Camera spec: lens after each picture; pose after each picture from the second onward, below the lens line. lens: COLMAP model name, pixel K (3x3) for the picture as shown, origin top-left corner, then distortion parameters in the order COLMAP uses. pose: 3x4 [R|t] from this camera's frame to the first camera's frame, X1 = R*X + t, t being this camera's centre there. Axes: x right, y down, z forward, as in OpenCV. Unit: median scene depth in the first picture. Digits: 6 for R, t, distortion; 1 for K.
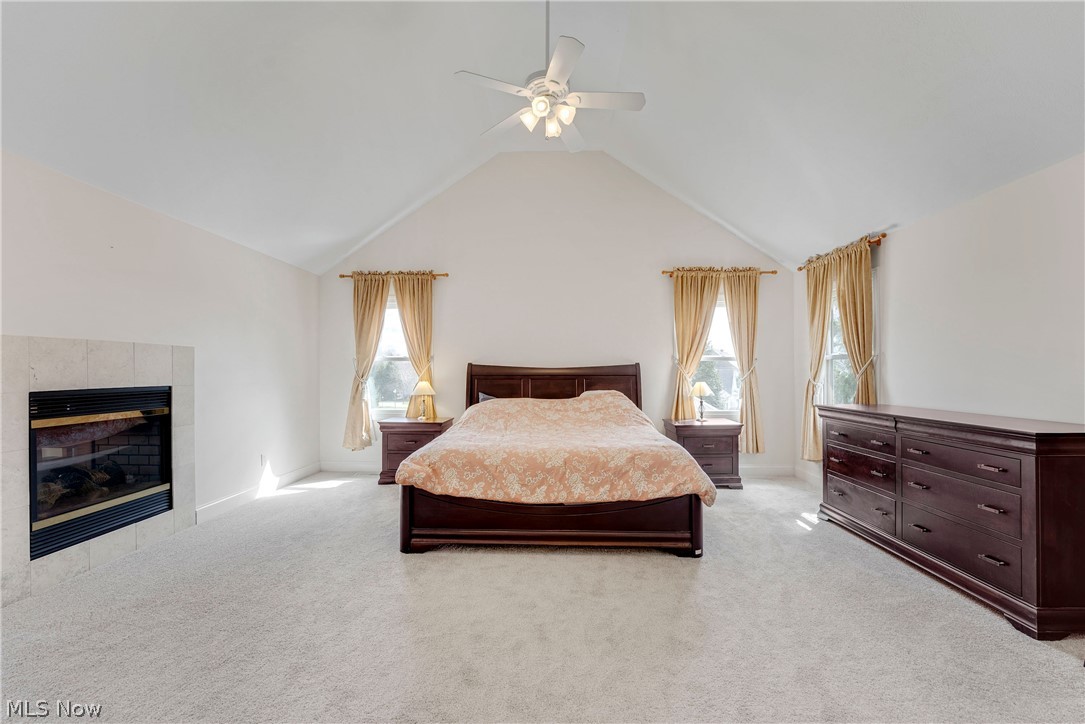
lens RADIAL K [[445.2, 0, 537.5], [0, 445.2, 366.0], [0, 0, 1]] dist [-0.007179, -0.000101]
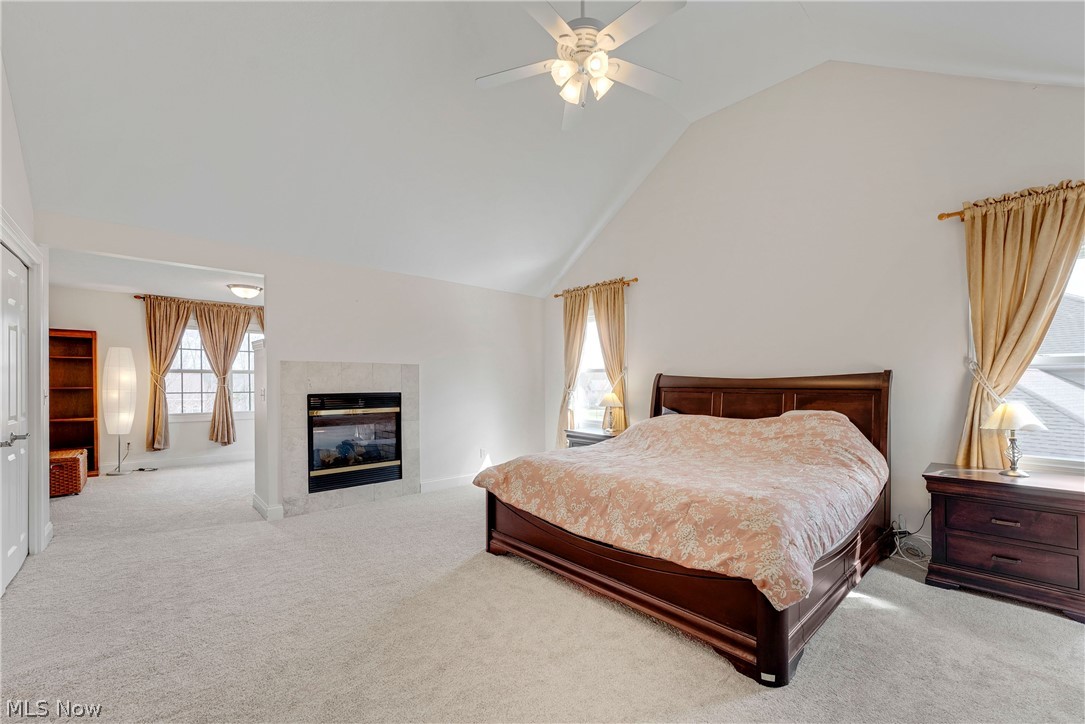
lens RADIAL K [[445.2, 0, 538.4], [0, 445.2, 385.2], [0, 0, 1]] dist [-0.007179, -0.000101]
pose [[0.703995, 0.005236, -0.710186, 0.372542], [0.005995, 0.999893, 0.013314, 0.004067], [0.710180, -0.013631, 0.703888, 0.228334]]
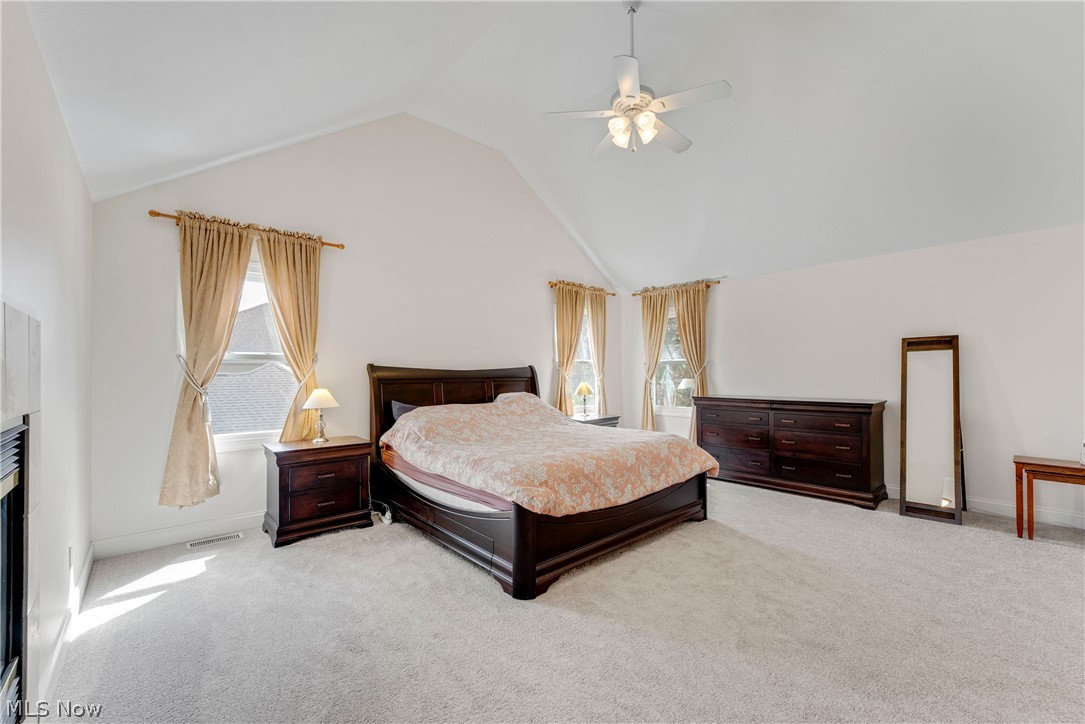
lens RADIAL K [[445.2, 0, 531.3], [0, 445.2, 367.8], [0, 0, 1]] dist [-0.007179, -0.000101]
pose [[0.723267, 0.003848, 0.690557, -0.577638], [-0.002146, 0.999992, -0.003325, 0.002497], [-0.690565, 0.000924, 0.723270, 0.278421]]
